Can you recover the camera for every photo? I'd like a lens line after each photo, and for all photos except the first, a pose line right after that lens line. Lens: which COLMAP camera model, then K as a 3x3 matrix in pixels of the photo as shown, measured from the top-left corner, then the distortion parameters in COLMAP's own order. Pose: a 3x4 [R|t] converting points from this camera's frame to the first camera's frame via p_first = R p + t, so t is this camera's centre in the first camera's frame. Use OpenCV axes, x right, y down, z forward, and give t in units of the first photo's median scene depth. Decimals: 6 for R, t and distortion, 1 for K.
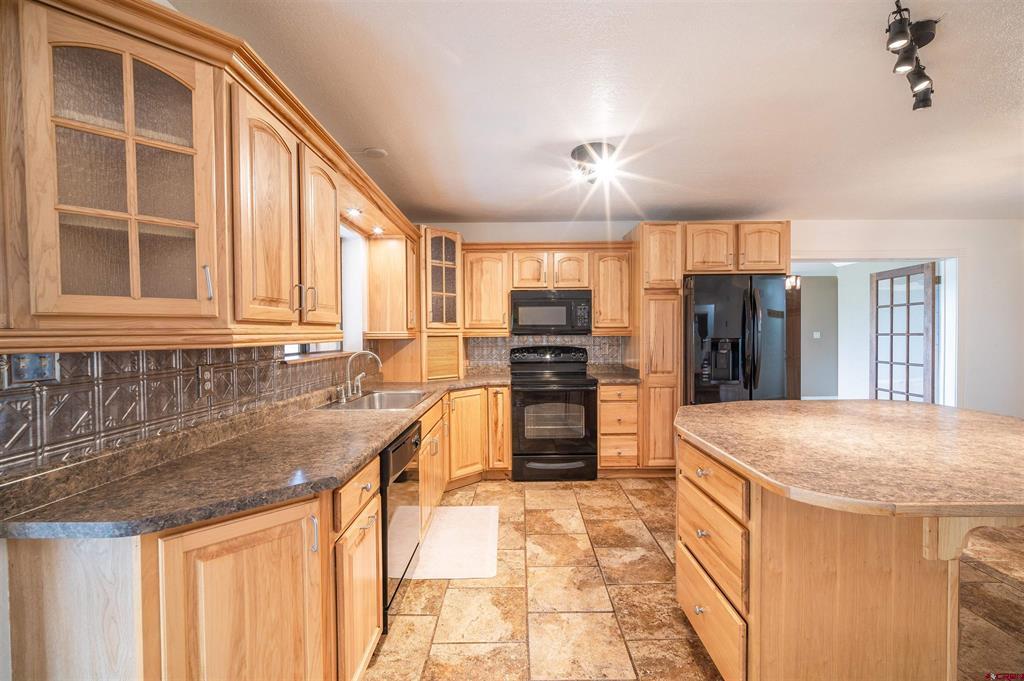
lens RADIAL K [[443.4, 0, 514.5], [0, 443.4, 344.0], [0, 0, 1]] dist [-0.015452, 0.005520]
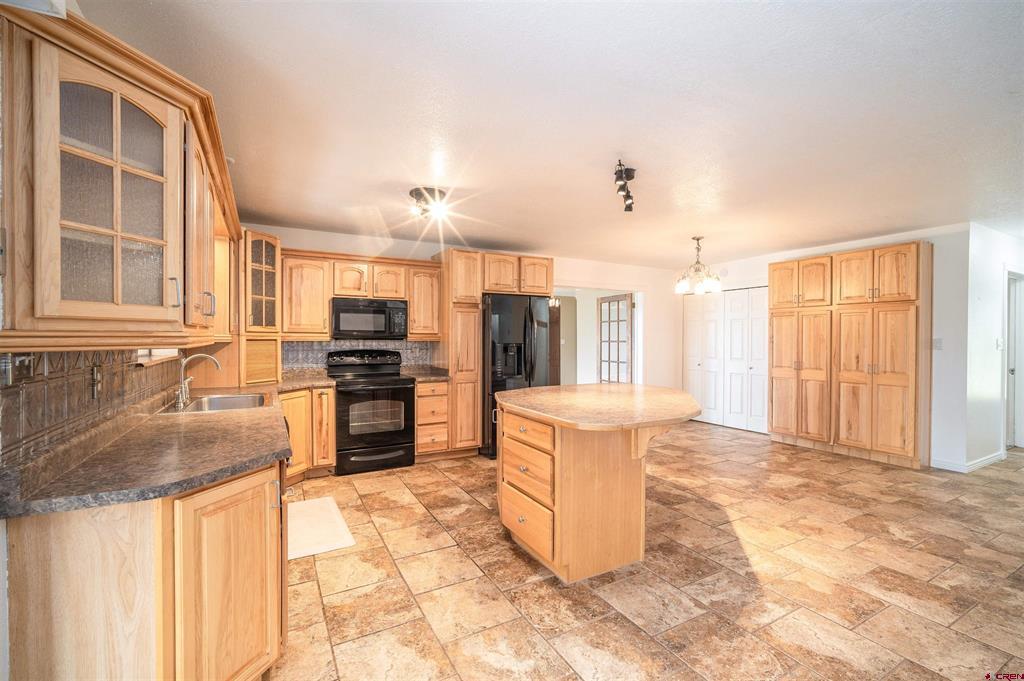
lens RADIAL K [[443.4, 0, 514.5], [0, 443.4, 344.0], [0, 0, 1]] dist [-0.015452, 0.005520]
pose [[0.873766, 0.004629, 0.486324, -0.160251], [0.001220, 0.999931, -0.011708, 0.004277], [-0.486345, 0.010823, 0.873700, -0.155190]]
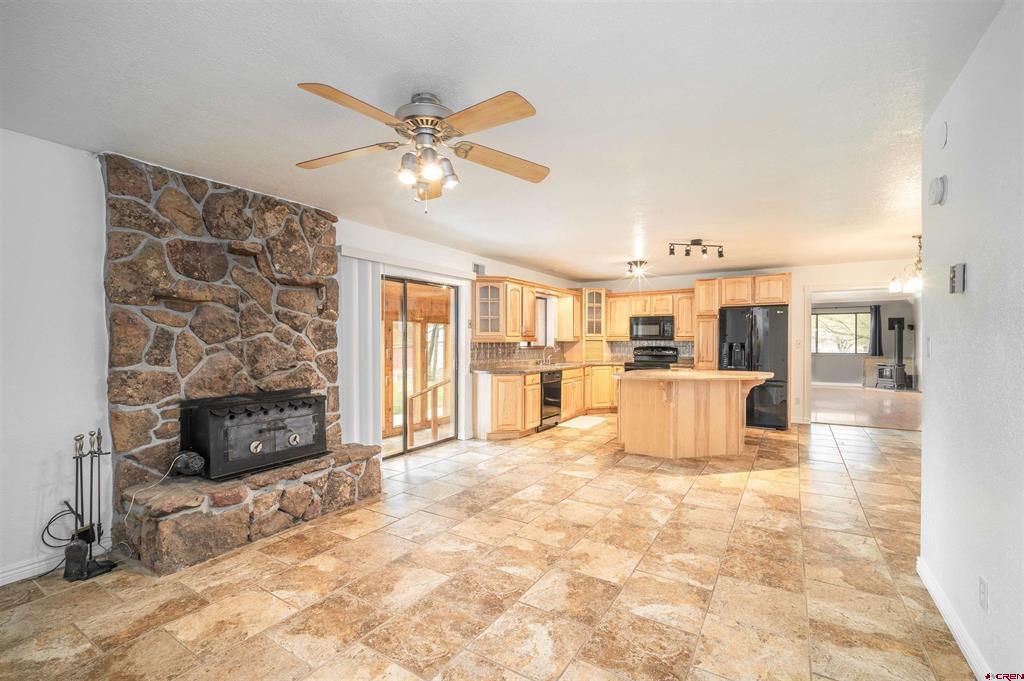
lens RADIAL K [[443.4, 0, 514.5], [0, 443.4, 344.0], [0, 0, 1]] dist [-0.015452, 0.005520]
pose [[0.848633, 0.012656, -0.528830, 0.658927], [-0.017938, 0.999827, -0.004858, 0.016902], [0.528678, 0.013609, 0.848714, -1.004844]]
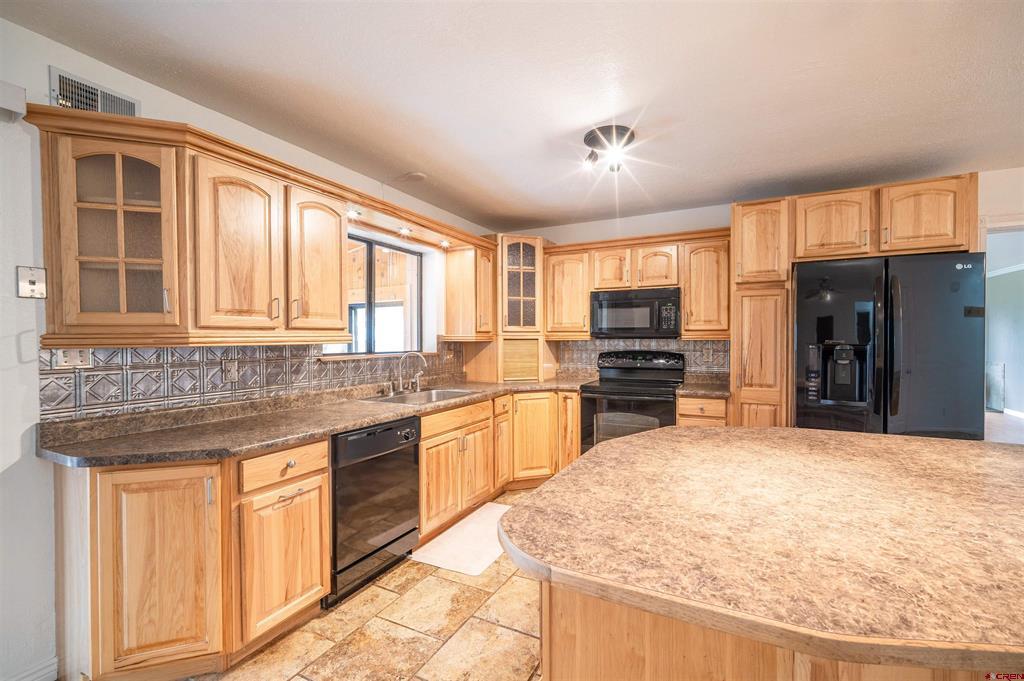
lens RADIAL K [[443.4, 0, 514.5], [0, 443.4, 344.0], [0, 0, 1]] dist [-0.015452, 0.005520]
pose [[0.891191, 0.010561, -0.453504, 0.316958], [-0.013349, 0.999907, -0.002947, -0.003720], [0.453431, 0.008680, 0.891249, 0.082493]]
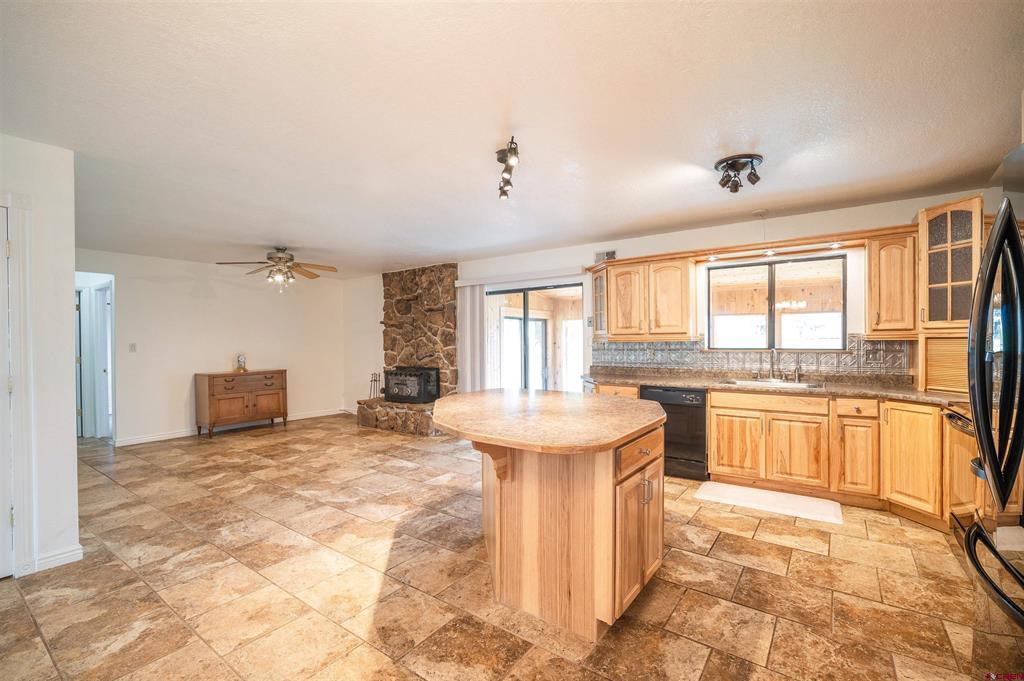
lens RADIAL K [[443.4, 0, 514.5], [0, 443.4, 344.0], [0, 0, 1]] dist [-0.015452, 0.005520]
pose [[-0.578441, 0.020158, -0.815475, 1.000837], [-0.004538, 0.999600, 0.027929, -0.027110], [0.815711, 0.019856, -0.578118, 0.885697]]
